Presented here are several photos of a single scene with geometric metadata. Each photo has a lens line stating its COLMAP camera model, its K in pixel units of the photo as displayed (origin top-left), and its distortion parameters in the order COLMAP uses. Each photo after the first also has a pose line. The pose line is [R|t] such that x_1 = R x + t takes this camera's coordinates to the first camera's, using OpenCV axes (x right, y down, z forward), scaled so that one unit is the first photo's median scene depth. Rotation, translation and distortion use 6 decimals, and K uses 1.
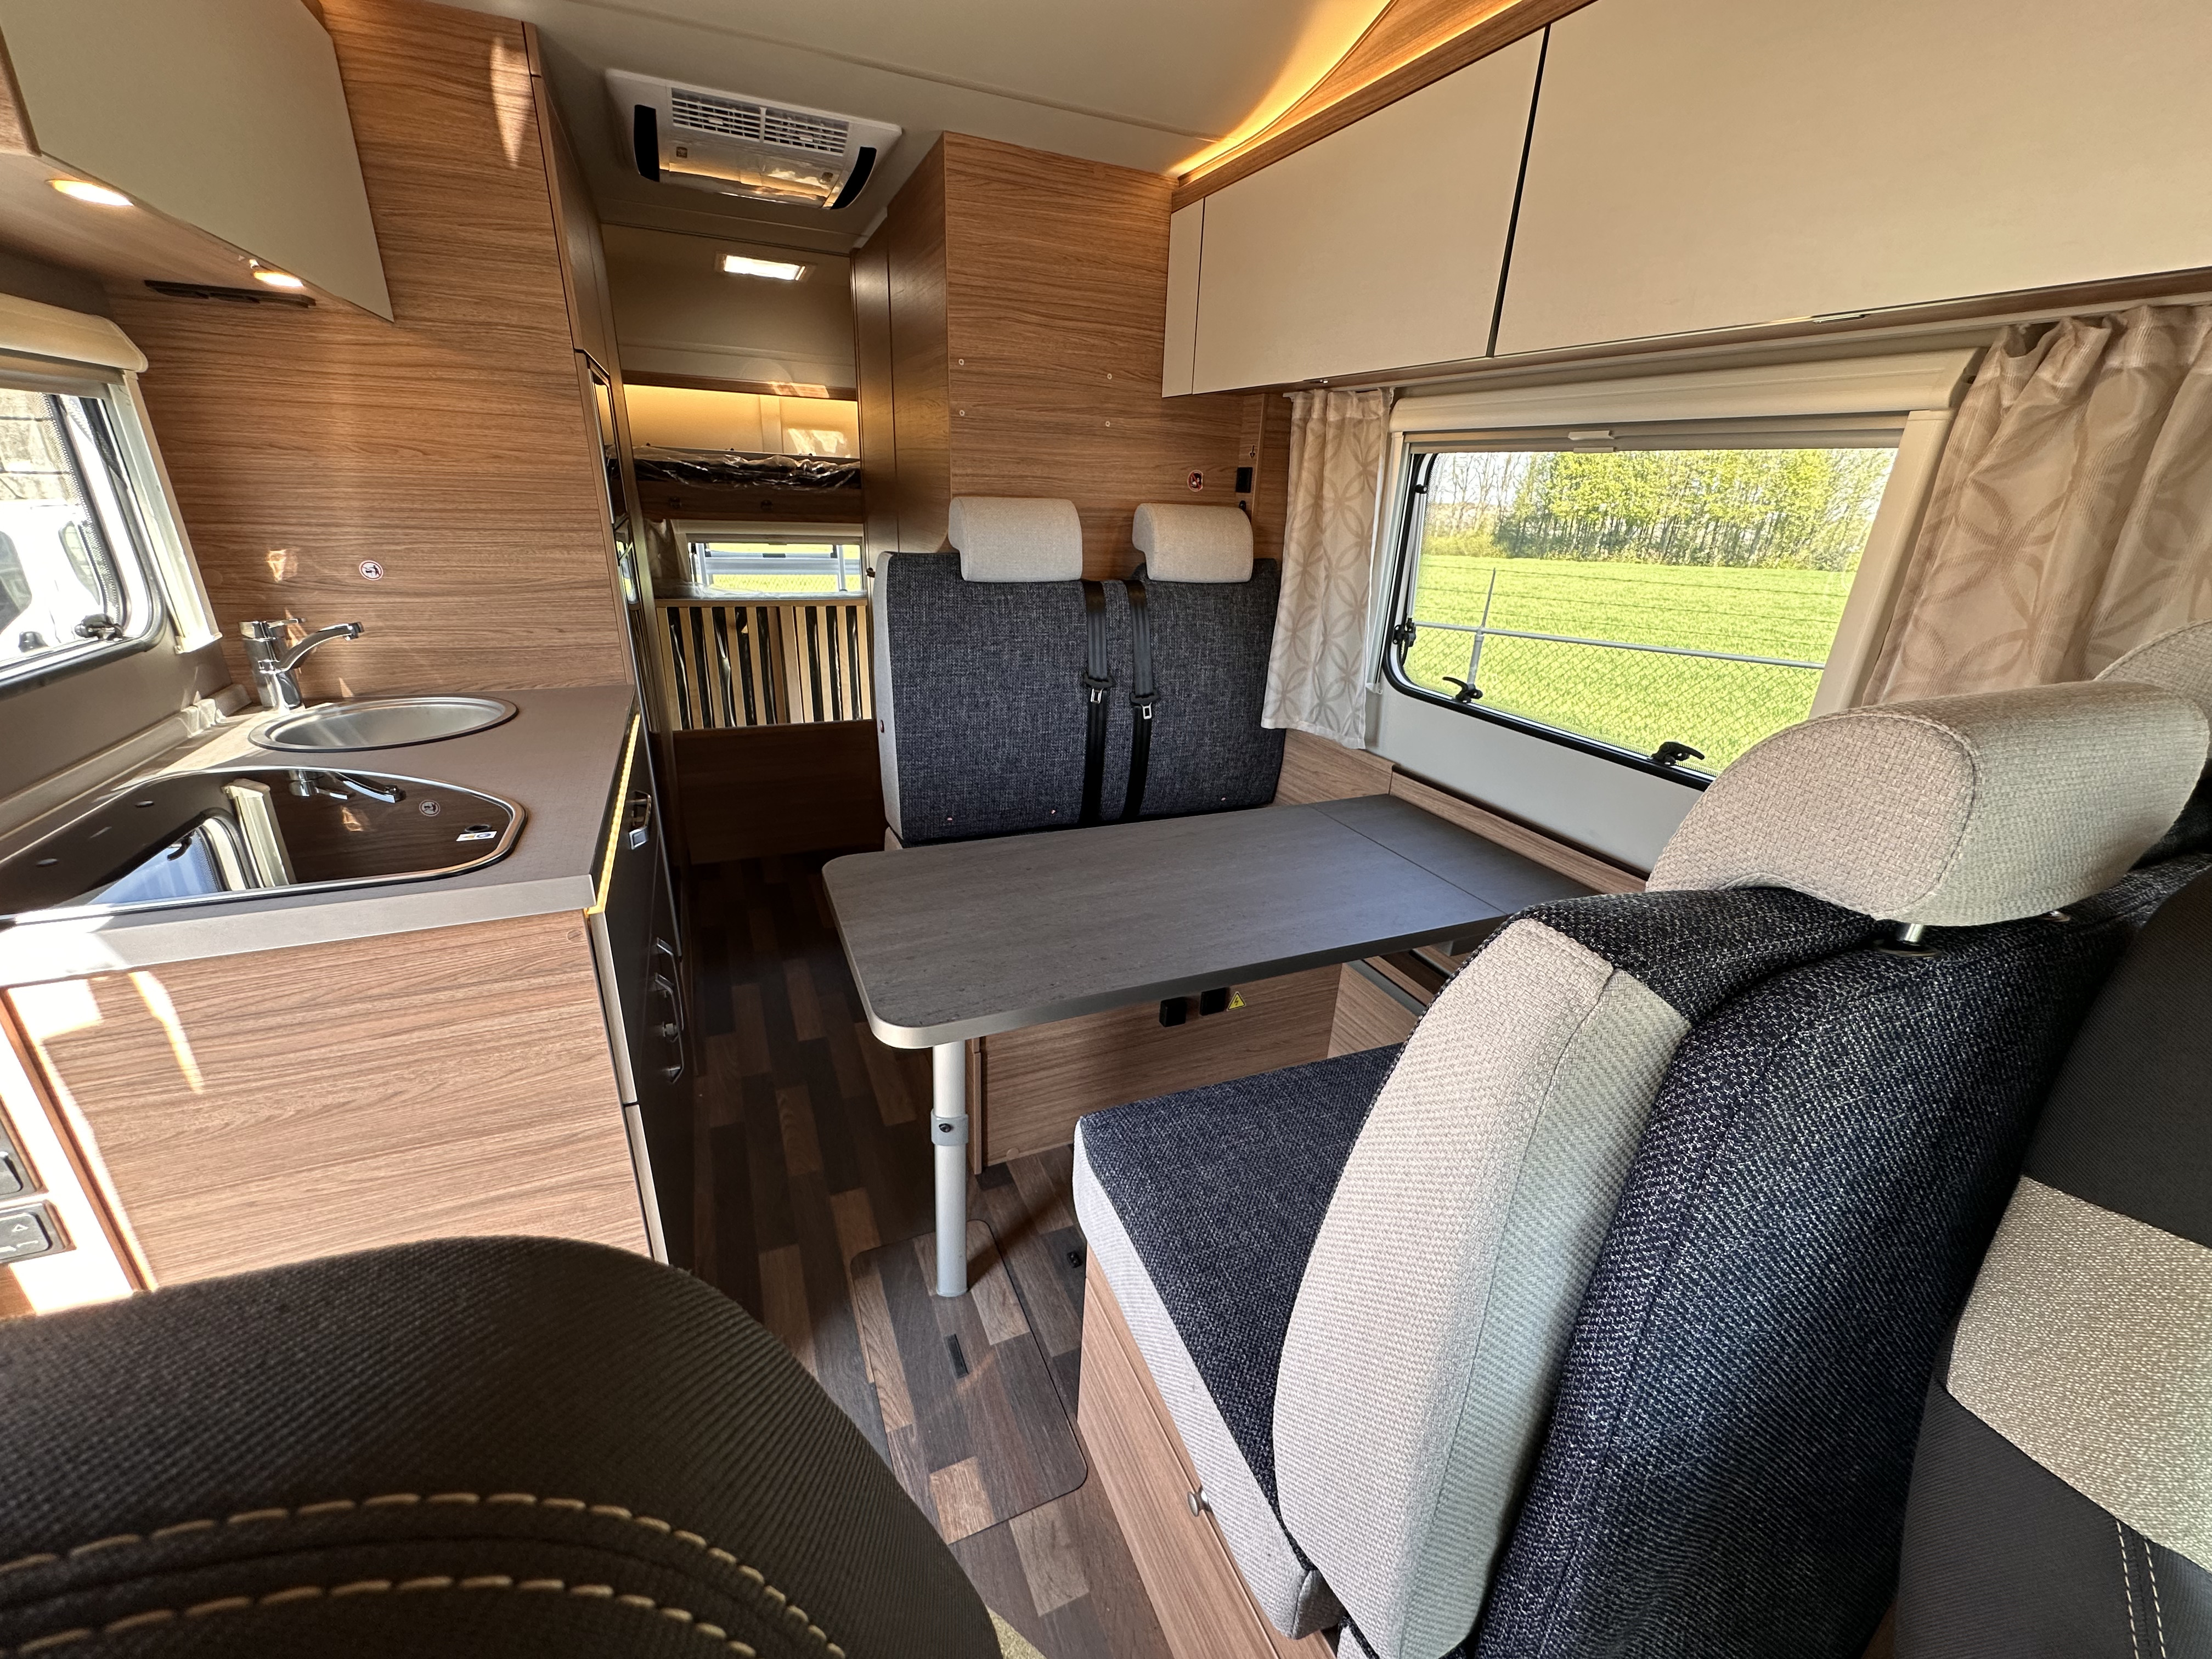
lens RADIAL K [[885.9, 0, 1089.7], [0, 885.9, 832.5], [0, 0, 1]] dist [0.000385, 0.000708]
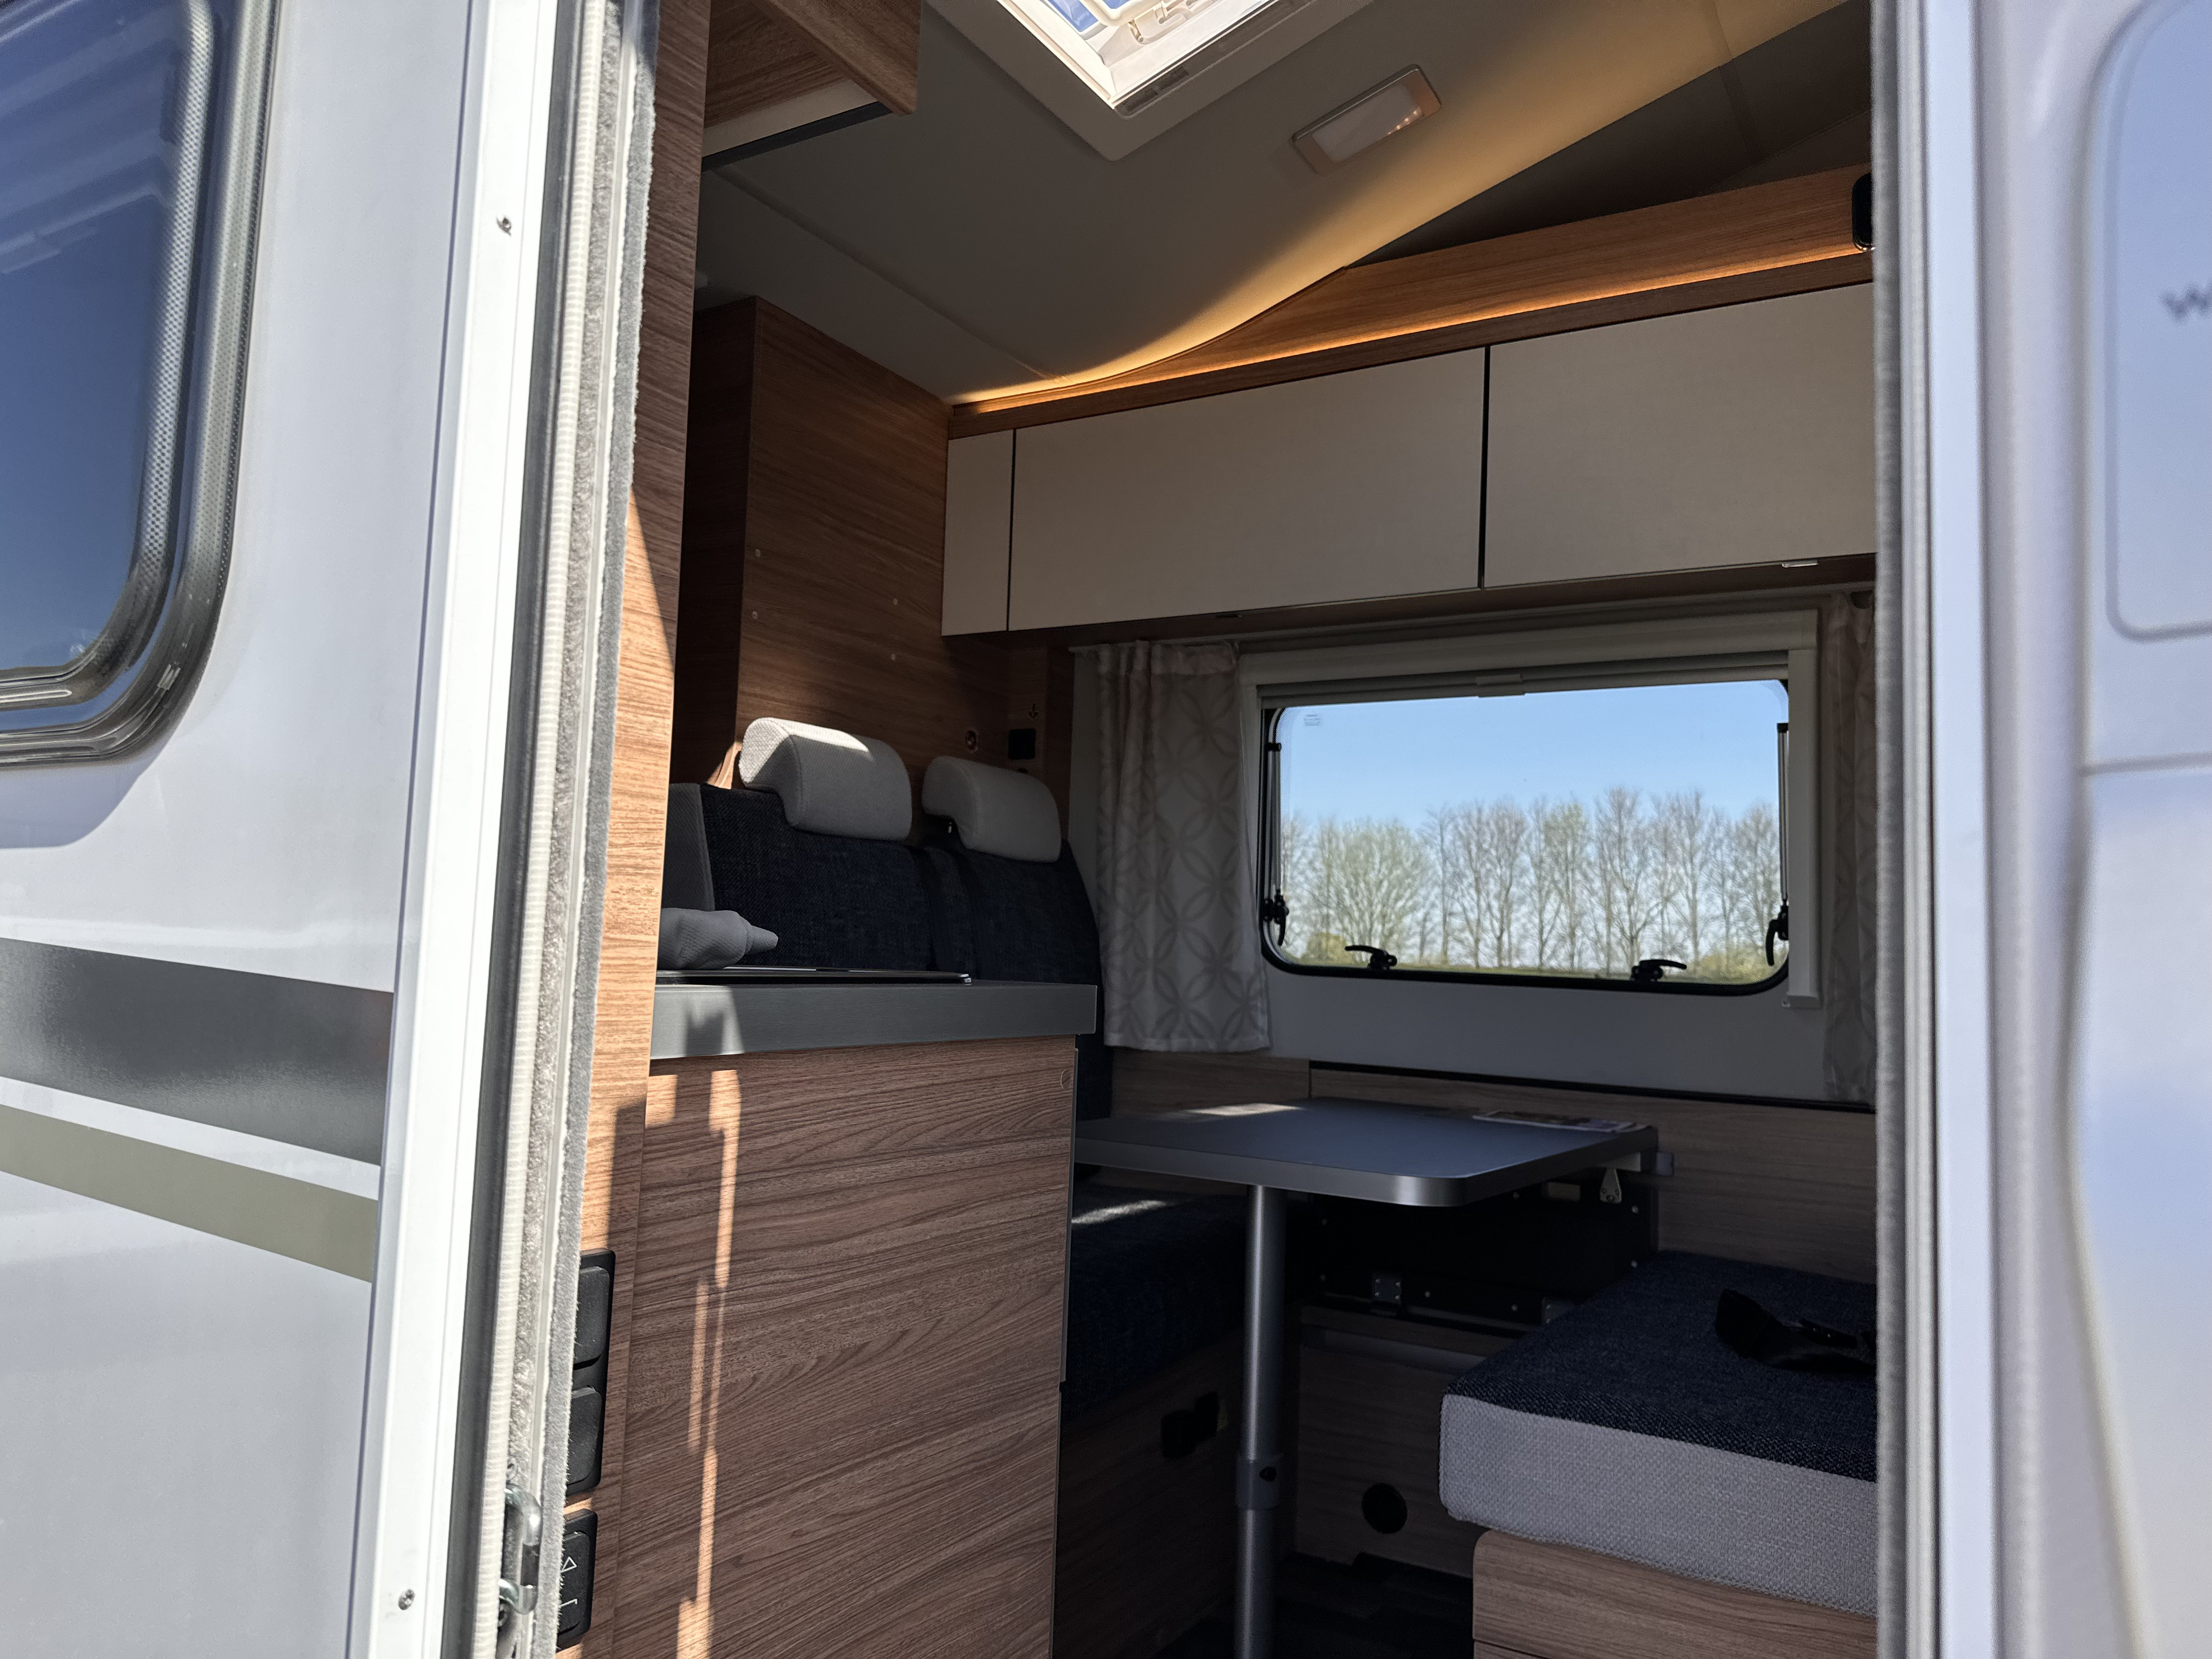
lens RADIAL K [[1569.6, 0, 1110.2], [0, 1569.6, 827.4], [0, 0, 1]] dist [0.053527, -0.072869]
pose [[0.801054, 0.037538, 0.597414, -0.803841], [0.218812, 0.910599, -0.350615, 0.234560], [-0.557166, 0.411582, 0.721225, -0.014880]]
